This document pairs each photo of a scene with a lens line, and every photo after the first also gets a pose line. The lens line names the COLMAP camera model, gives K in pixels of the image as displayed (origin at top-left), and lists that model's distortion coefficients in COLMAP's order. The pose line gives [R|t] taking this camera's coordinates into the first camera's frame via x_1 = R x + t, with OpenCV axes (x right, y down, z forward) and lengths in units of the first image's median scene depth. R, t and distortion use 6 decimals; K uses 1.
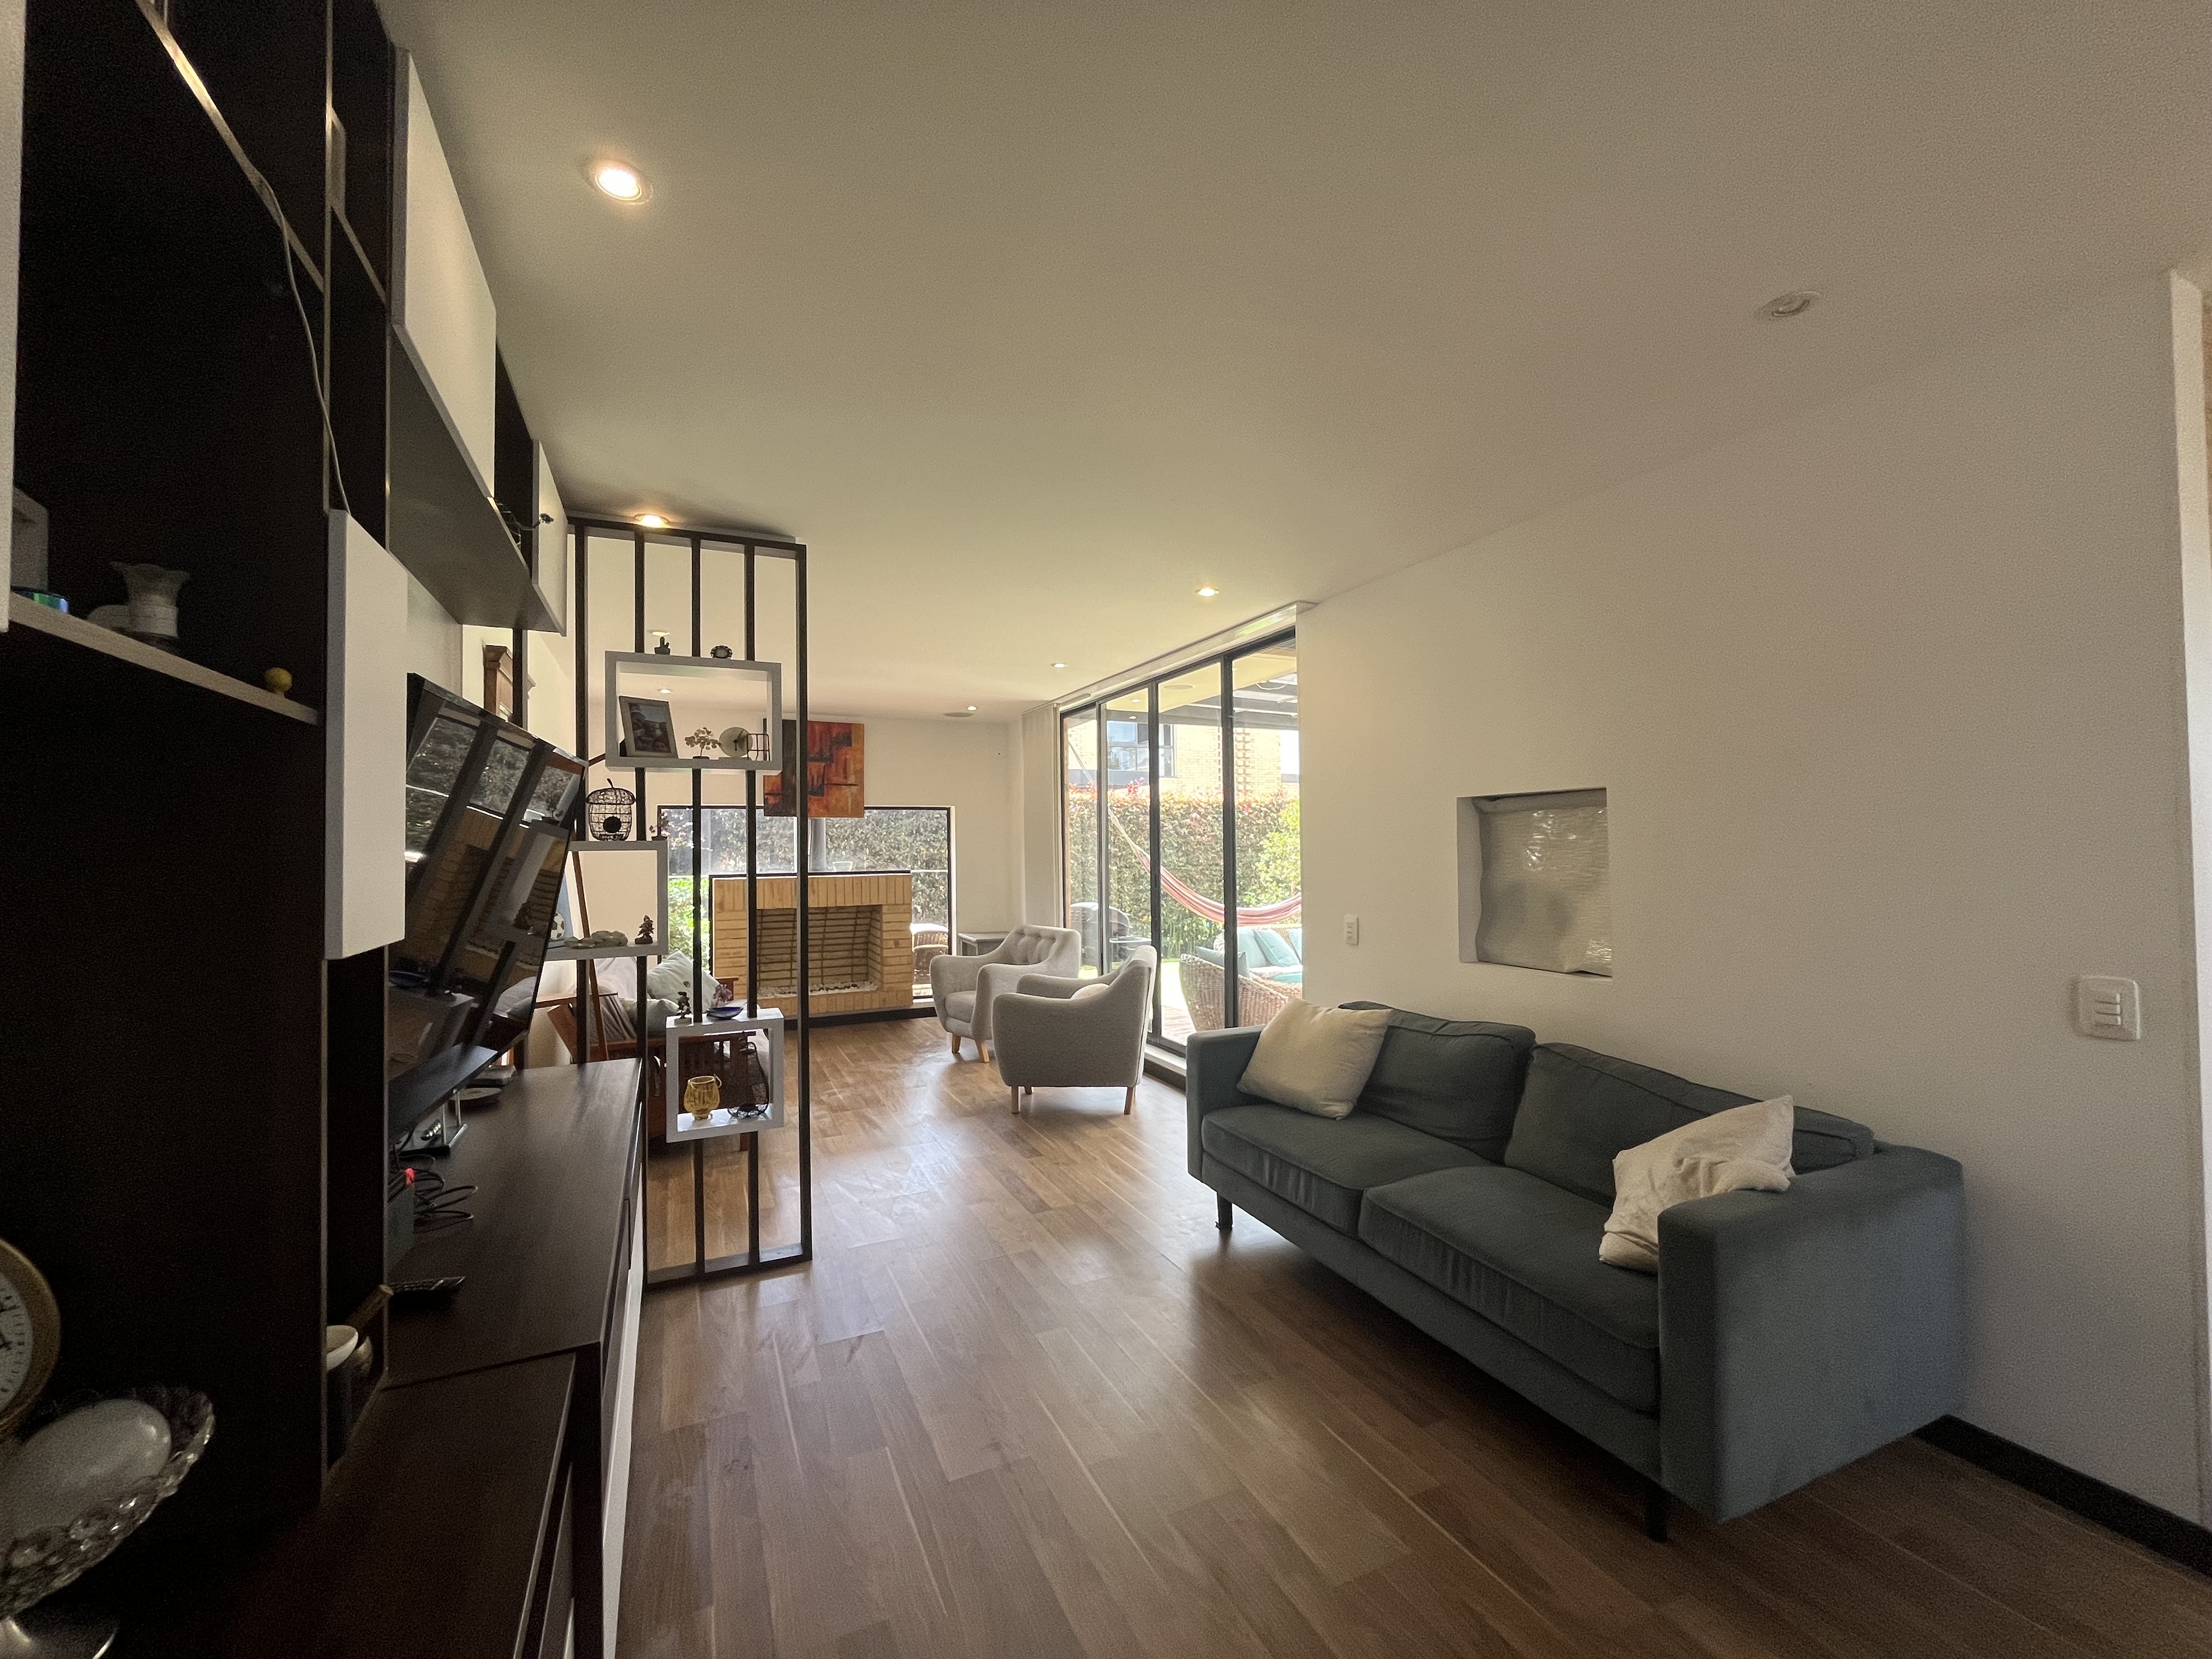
lens RADIAL K [[901.6, 0, 1099.8], [0, 901.6, 827.6], [0, 0, 1]] dist [-0.000021, -0.000092]
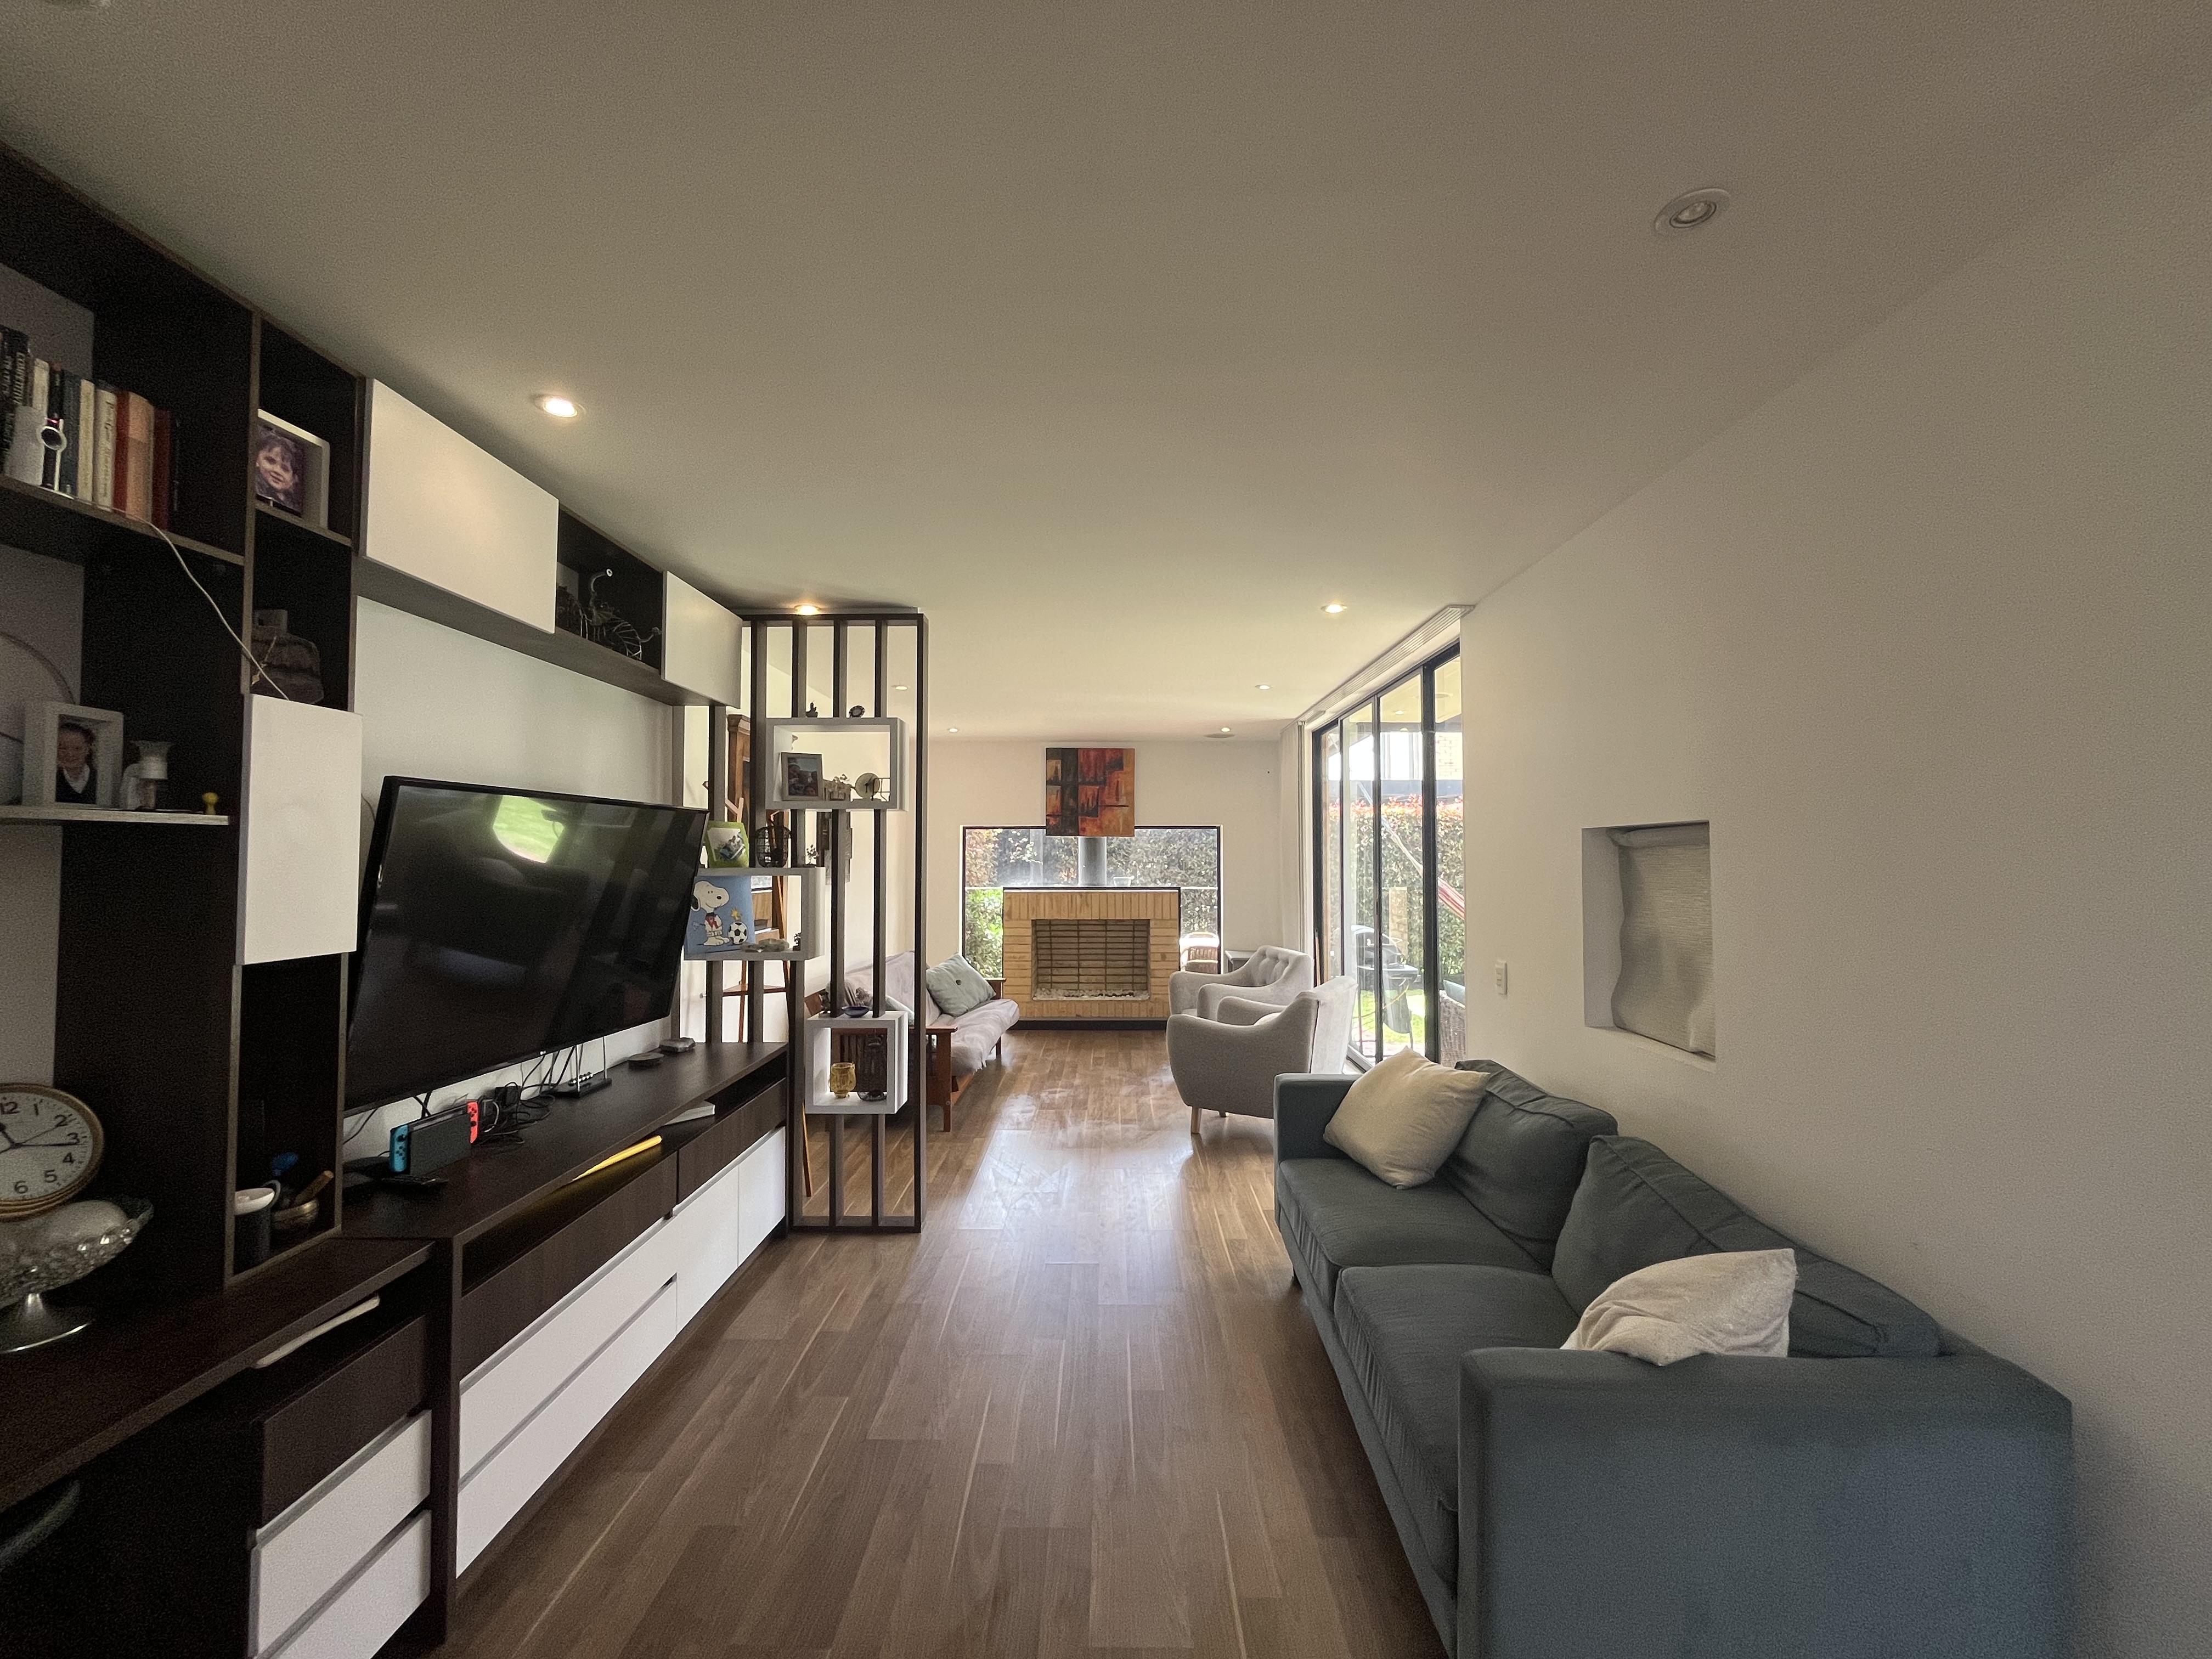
lens RADIAL K [[901.6, 0, 1099.8], [0, 901.6, 827.6], [0, 0, 1]] dist [-0.000021, -0.000092]
pose [[0.901470, -0.002529, -0.432834, 0.357256], [-0.001646, 0.999956, -0.009271, -0.025956], [0.432839, 0.009070, 0.901426, 0.051172]]
